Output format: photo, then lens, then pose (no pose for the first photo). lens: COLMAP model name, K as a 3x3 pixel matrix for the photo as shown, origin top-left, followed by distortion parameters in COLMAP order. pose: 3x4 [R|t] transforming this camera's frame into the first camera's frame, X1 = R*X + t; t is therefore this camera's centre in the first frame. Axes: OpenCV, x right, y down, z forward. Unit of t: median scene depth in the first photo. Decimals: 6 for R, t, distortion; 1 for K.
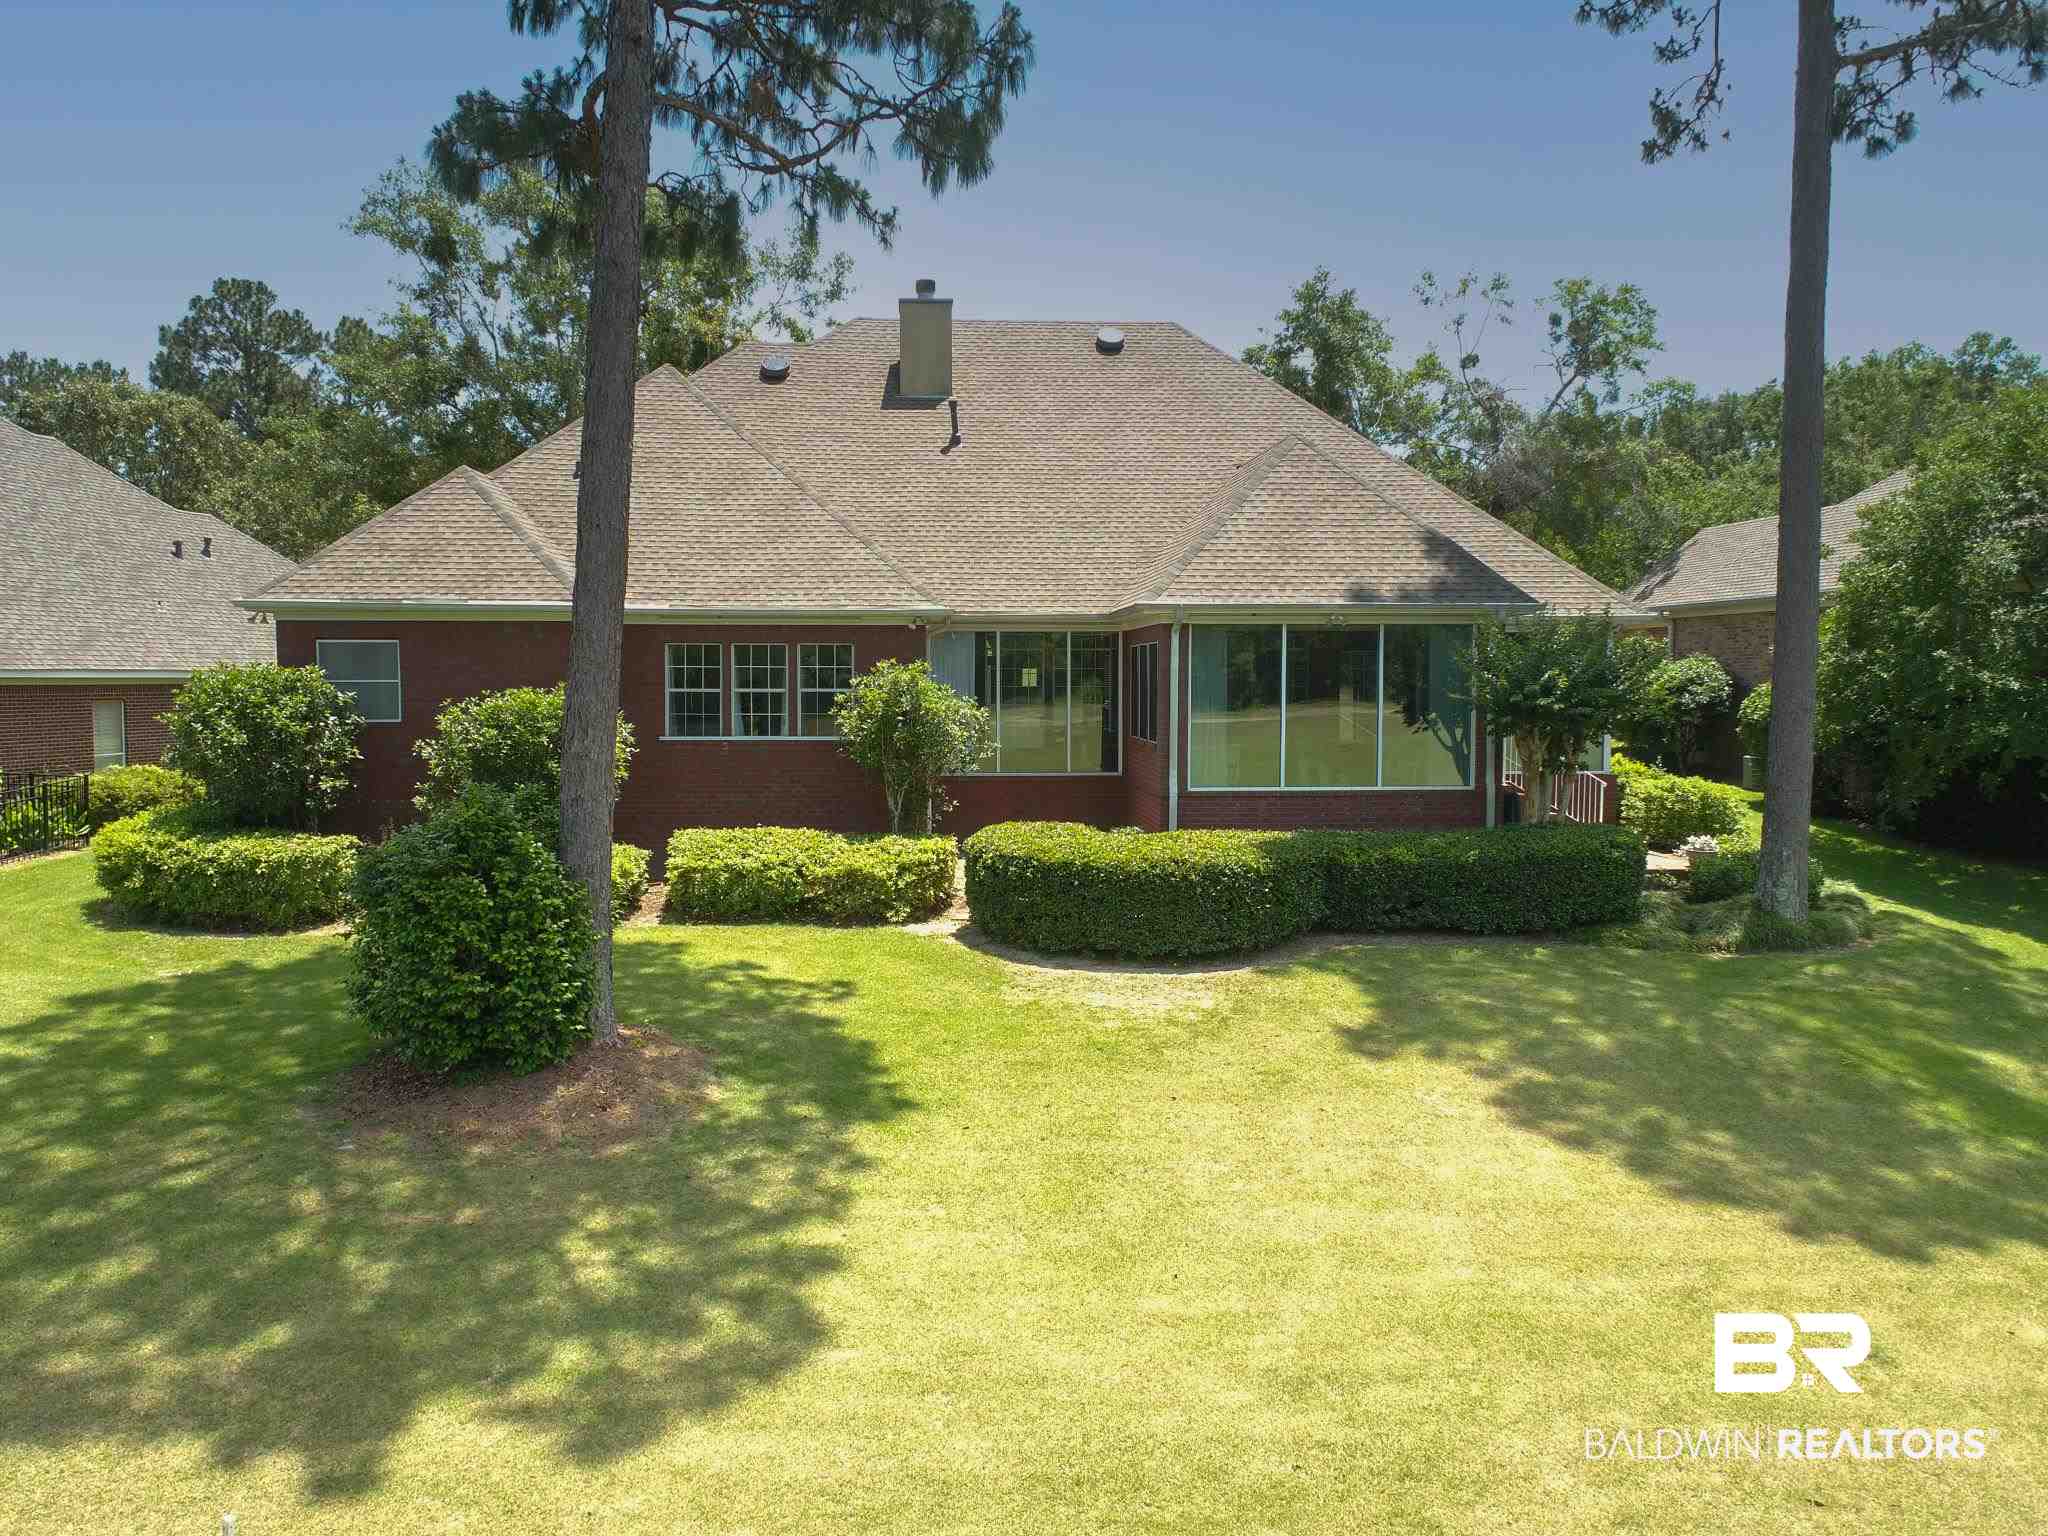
lens RADIAL K [[1429.8, 0, 1019.1], [0, 1429.8, 756.2], [0, 0, 1]] dist [-0.003287, -0.004379]
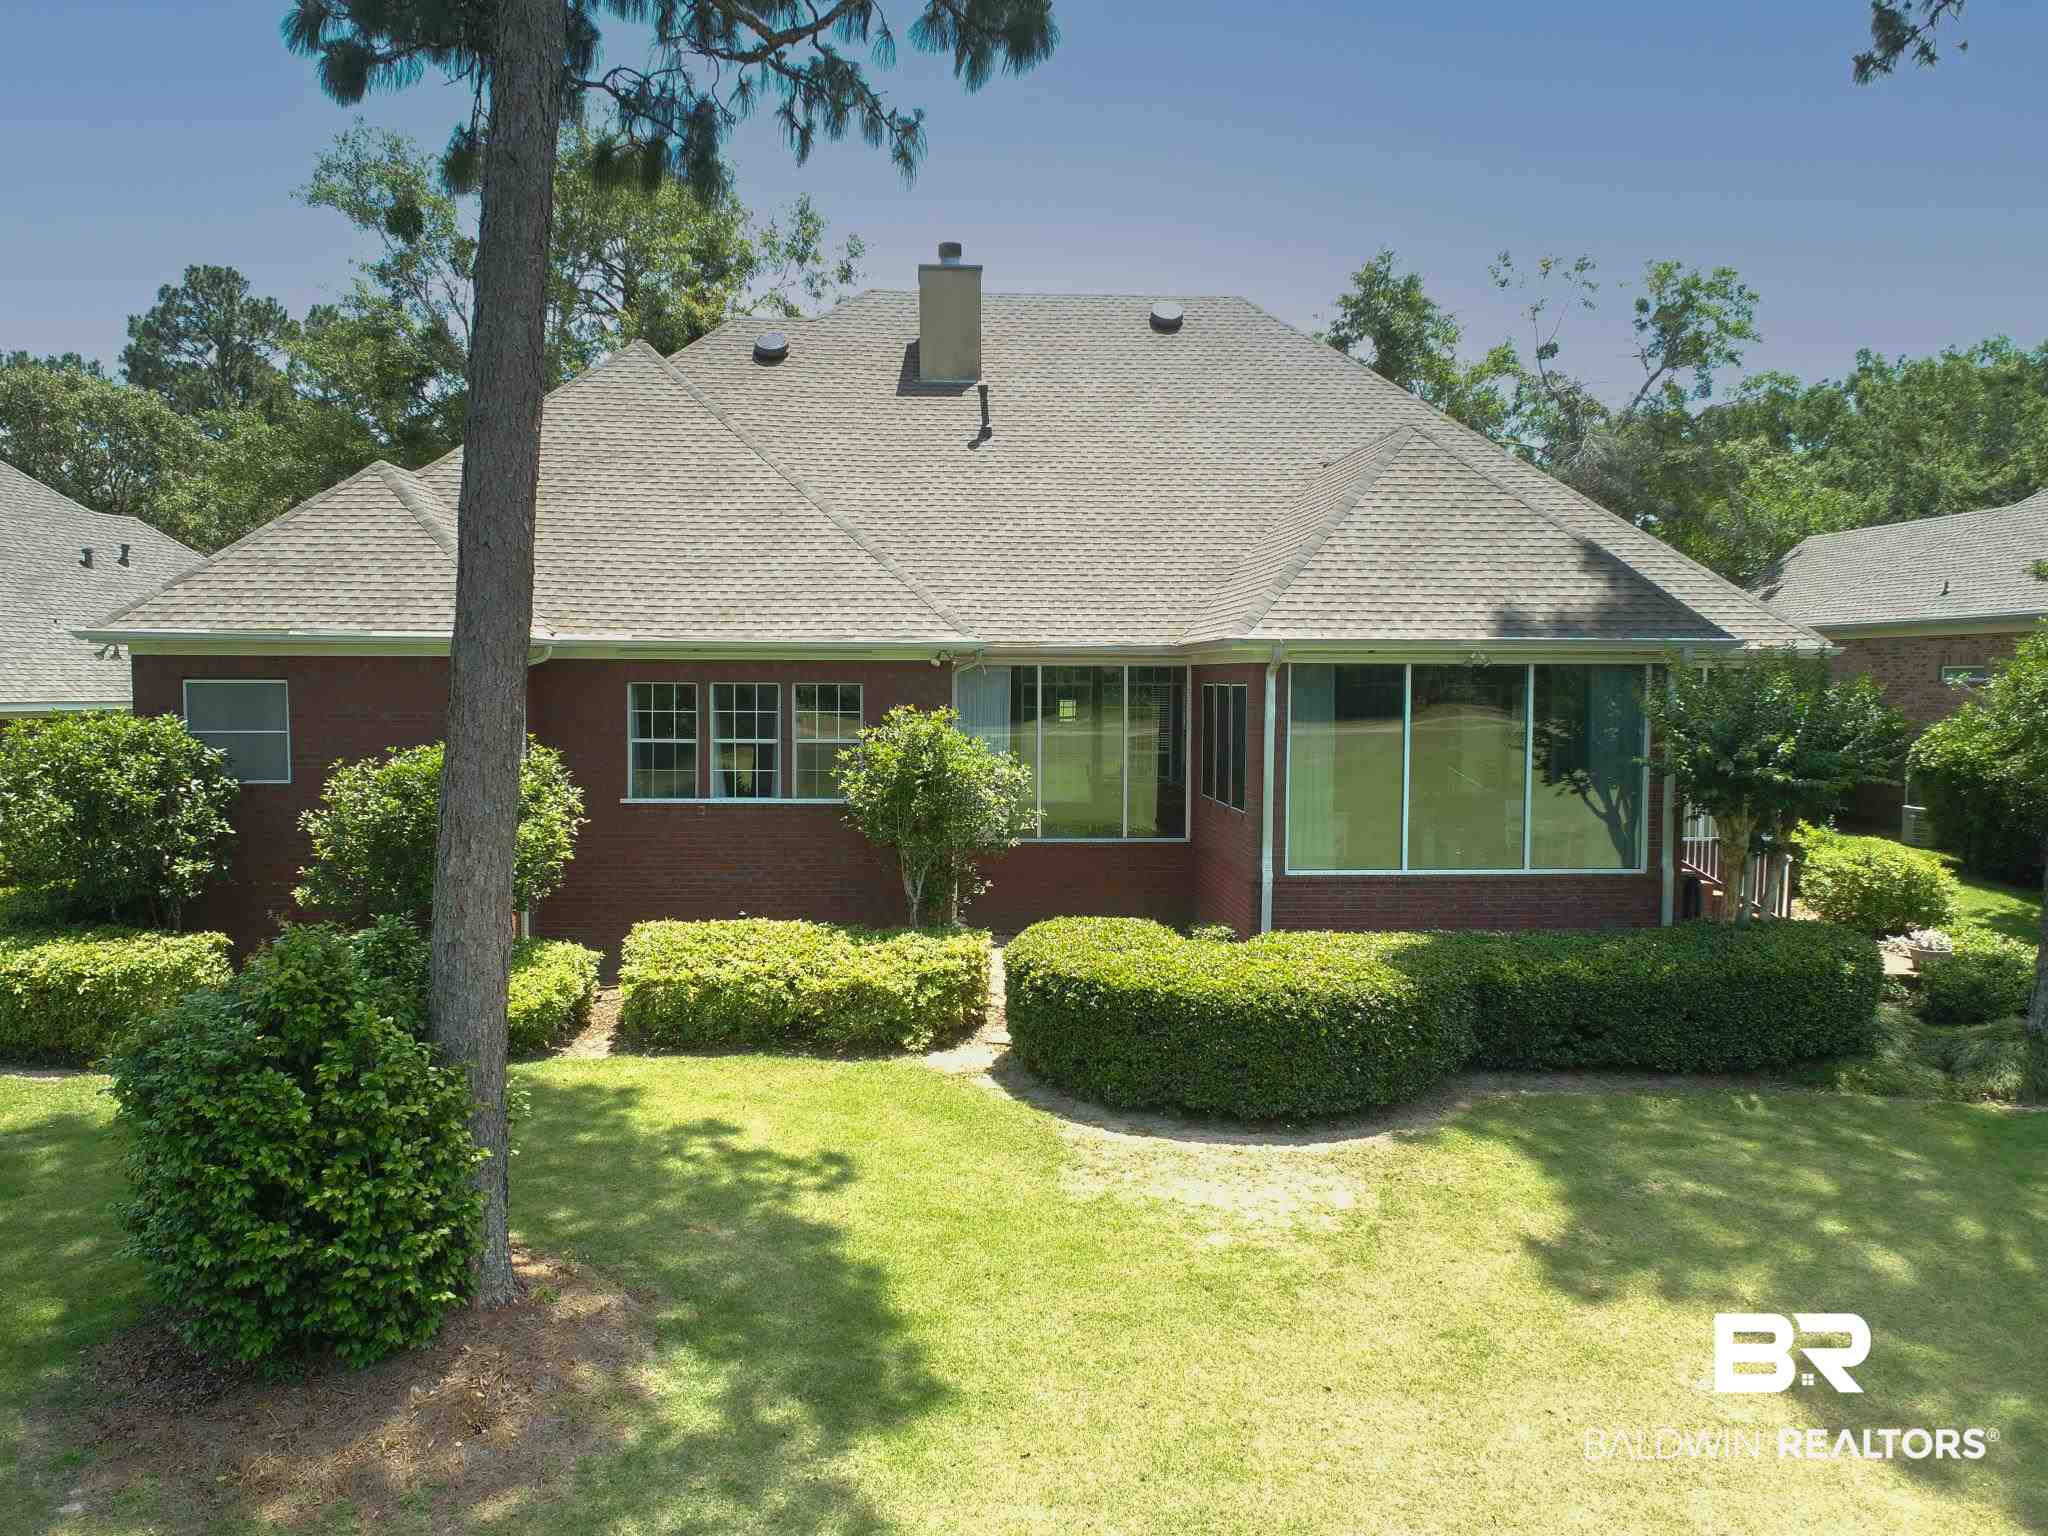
lens RADIAL K [[1454.6, 0, 1024.0], [0, 1454.6, 768.0], [0, 0, 1]] dist [-0.005108, 0.006708]
pose [[0.999973, 0.003737, -0.006296, -0.021578], [-0.003718, 0.999988, 0.003068, -0.037634], [0.006308, -0.003044, 0.999975, 0.202514]]
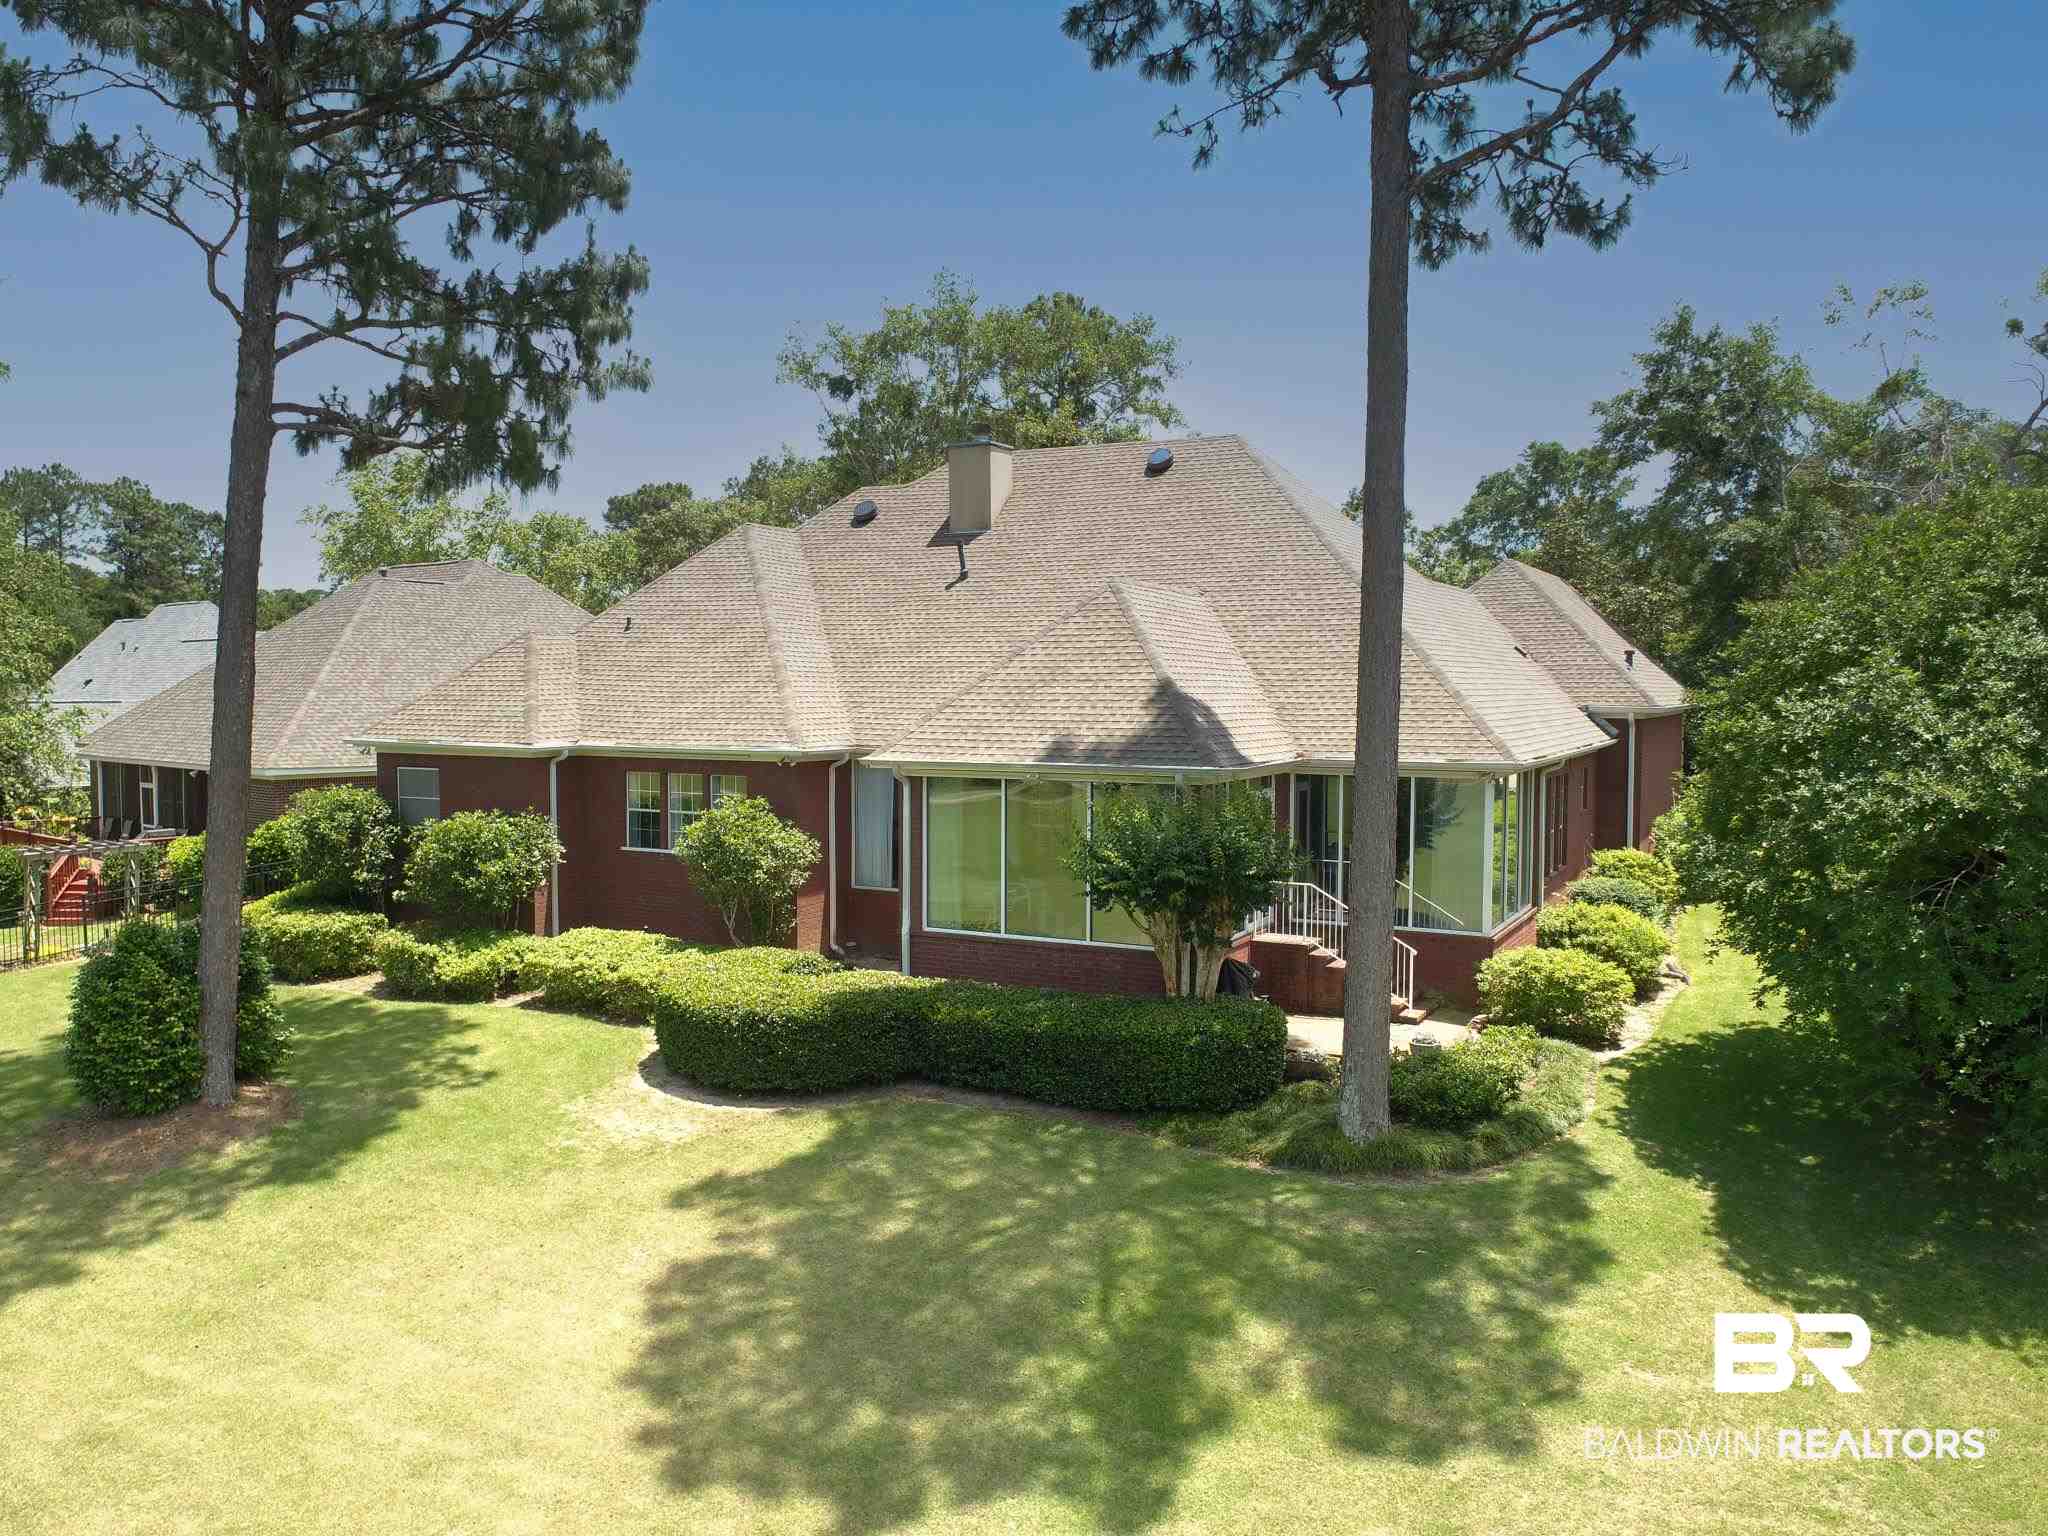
lens RADIAL K [[1454.9, 0, 1077.6], [0, 1454.9, 769.6], [0, 0, 1]] dist [-0.004797, 0.001370]
pose [[0.871360, 0.029595, -0.489751, 0.770195], [-0.031744, 0.999488, 0.003920, -0.107195], [0.489617, 0.012131, 0.871853, 0.105160]]
